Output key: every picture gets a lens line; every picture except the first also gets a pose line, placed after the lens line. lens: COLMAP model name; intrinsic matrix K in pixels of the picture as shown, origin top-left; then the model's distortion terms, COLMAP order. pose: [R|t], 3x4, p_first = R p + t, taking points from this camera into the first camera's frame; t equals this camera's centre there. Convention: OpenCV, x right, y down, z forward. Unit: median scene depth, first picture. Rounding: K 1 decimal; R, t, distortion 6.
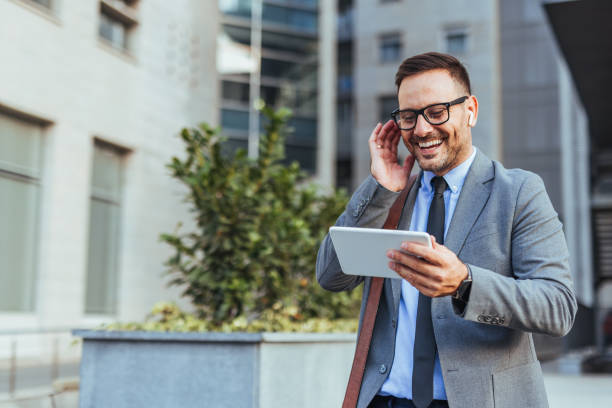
lens RADIAL K [[939.5, 0, 284.4], [0, 939.5, 190.2], [0, 0, 1]] dist [0.055952, 0.000000]
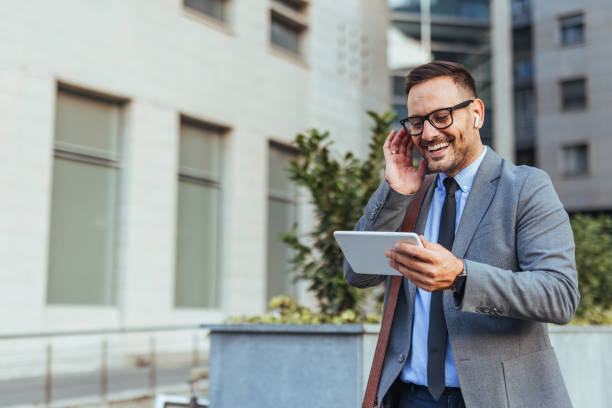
lens RADIAL K [[924.3, 0, 285.5], [0, 924.3, 206.5], [0, 0, 1]] dist [0.044079, 0.000000]
pose [[0.977706, -0.042203, -0.205692, 0.110074], [0.047124, 0.998707, 0.019086, -0.005501], [0.204620, -0.028354, 0.978431, -0.035937]]
